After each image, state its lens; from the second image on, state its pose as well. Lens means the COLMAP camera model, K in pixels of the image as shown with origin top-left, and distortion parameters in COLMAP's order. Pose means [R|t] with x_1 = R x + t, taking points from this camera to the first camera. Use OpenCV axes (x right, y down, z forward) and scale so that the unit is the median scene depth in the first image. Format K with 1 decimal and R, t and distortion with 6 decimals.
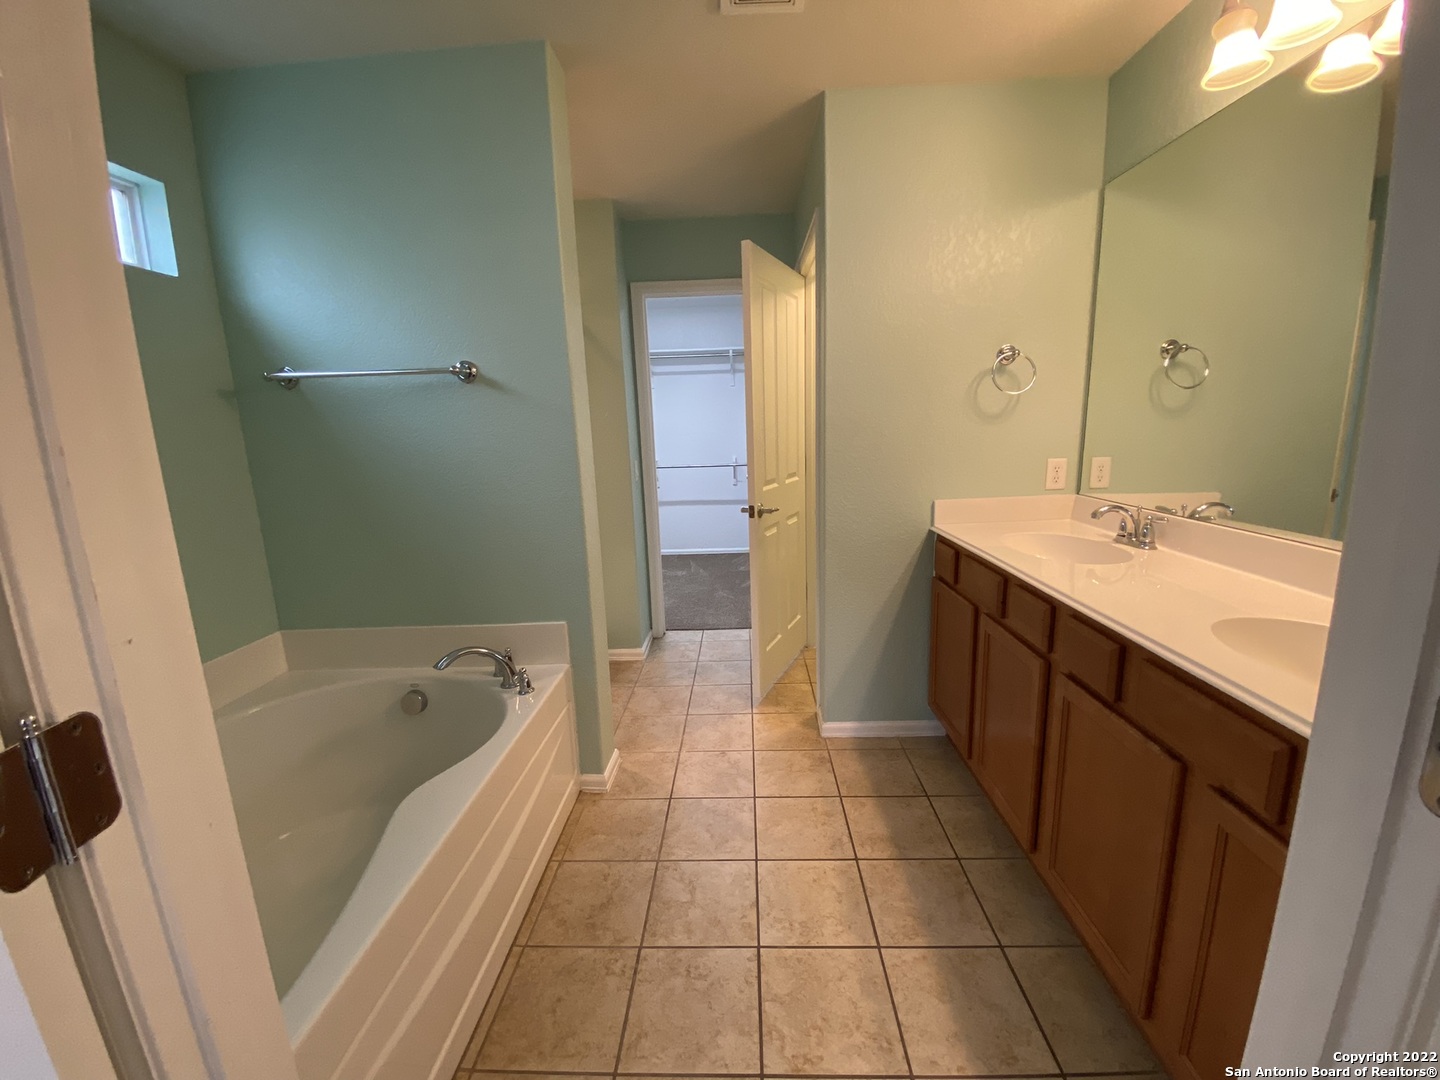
lens RADIAL K [[585.5, 0, 717.6], [0, 585.5, 540.3], [0, 0, 1]] dist [0.010796, -0.014047]
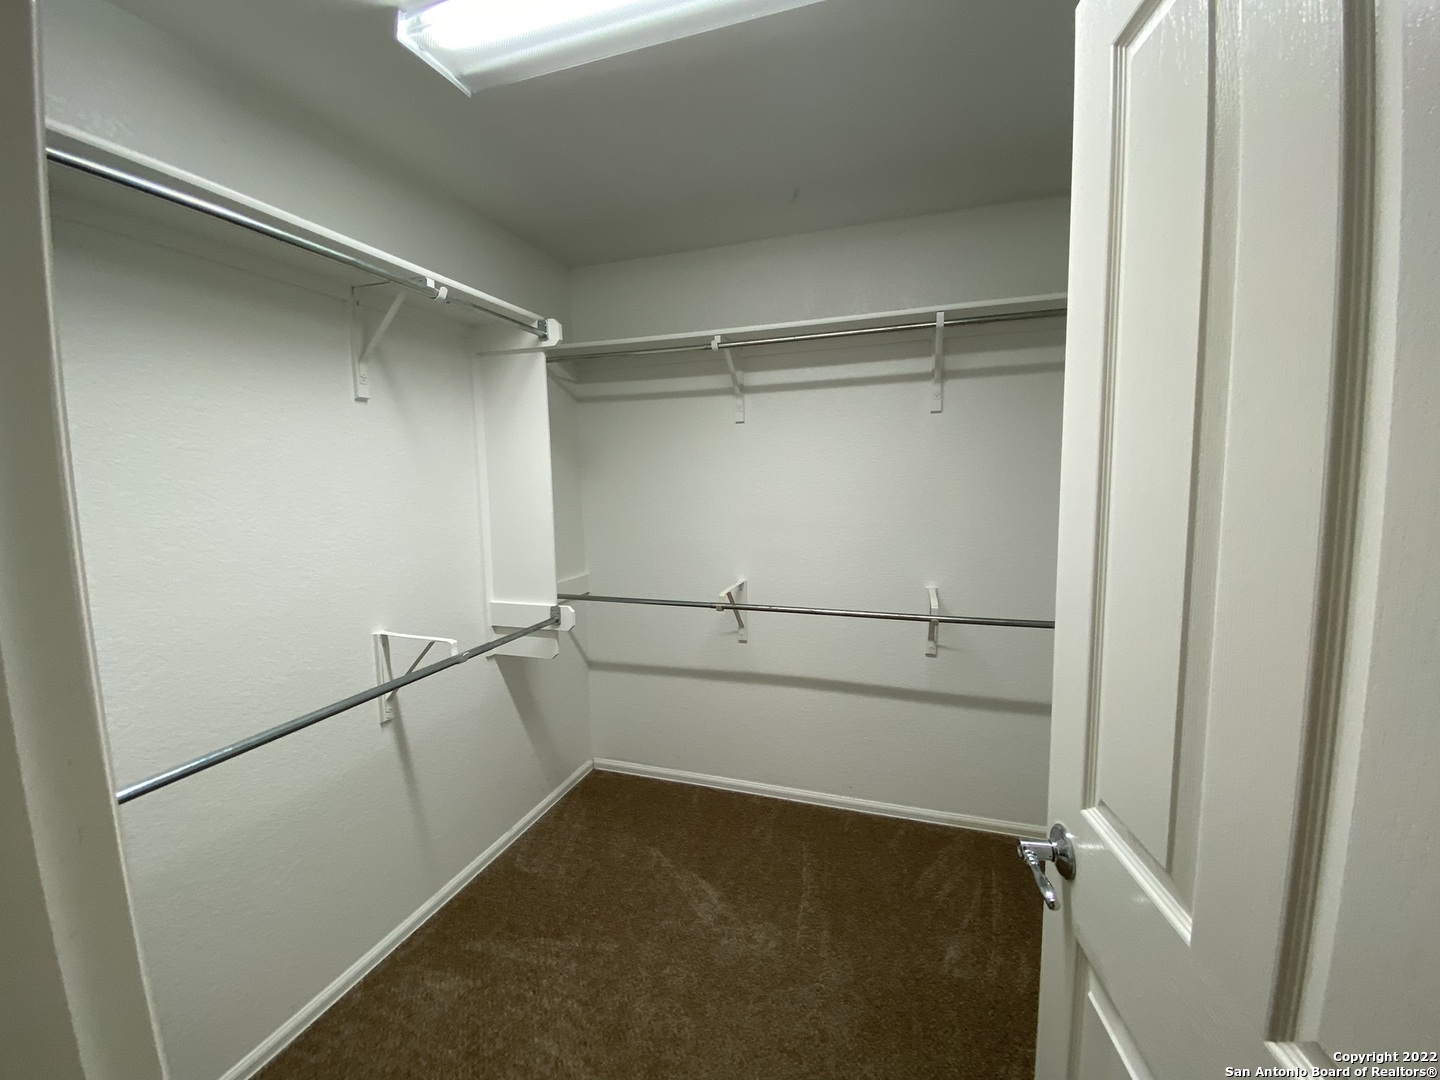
lens RADIAL K [[585.5, 0, 720.9], [0, 585.5, 536.7], [0, 0, 1]] dist [0.010796, -0.014047]
pose [[0.959225, 0.051269, -0.277955, -0.000232], [-0.076318, 0.993865, -0.080055, -0.134782], [0.272145, 0.098004, 0.957253, 0.584668]]
